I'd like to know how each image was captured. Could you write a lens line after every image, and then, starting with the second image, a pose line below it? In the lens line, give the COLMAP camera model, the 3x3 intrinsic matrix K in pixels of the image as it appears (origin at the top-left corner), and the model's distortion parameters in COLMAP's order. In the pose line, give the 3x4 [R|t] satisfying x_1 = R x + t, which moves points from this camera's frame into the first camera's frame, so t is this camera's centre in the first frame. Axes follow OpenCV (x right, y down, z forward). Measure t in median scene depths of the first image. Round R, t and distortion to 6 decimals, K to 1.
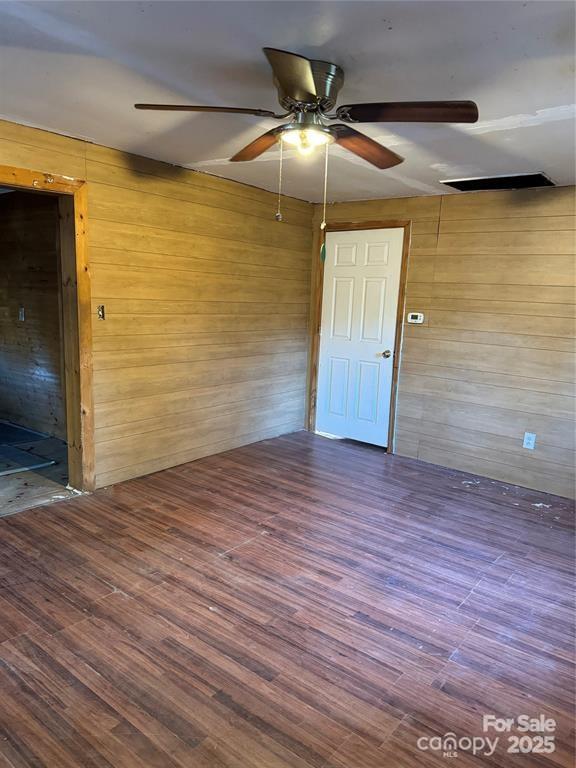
lens RADIAL K [[536.8, 0, 290.6], [0, 536.8, 389.9], [0, 0, 1]] dist [0.136856, -0.214242]
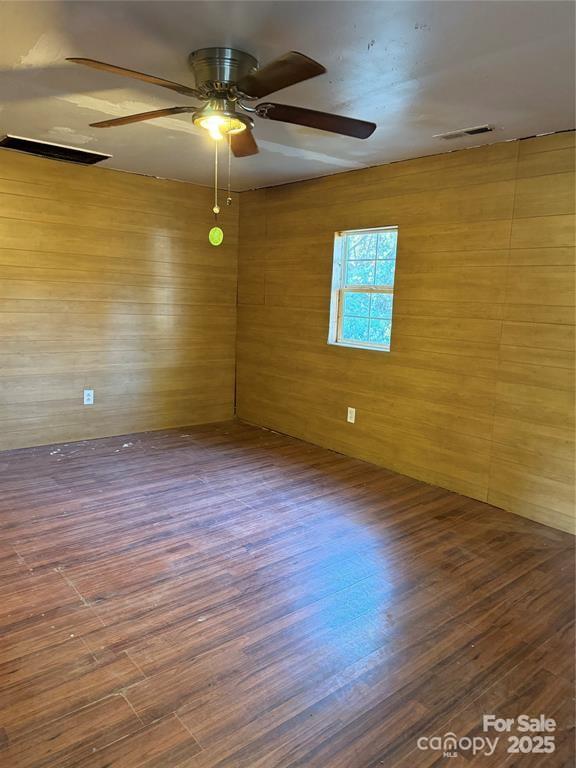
lens RADIAL K [[536.8, 0, 290.6], [0, 536.8, 389.9], [0, 0, 1]] dist [0.136856, -0.214242]
pose [[0.216141, -0.220894, 0.951046, -0.680966], [0.137248, 0.971273, 0.194400, -0.103734], [-0.966668, 0.088511, 0.240249, 0.447048]]
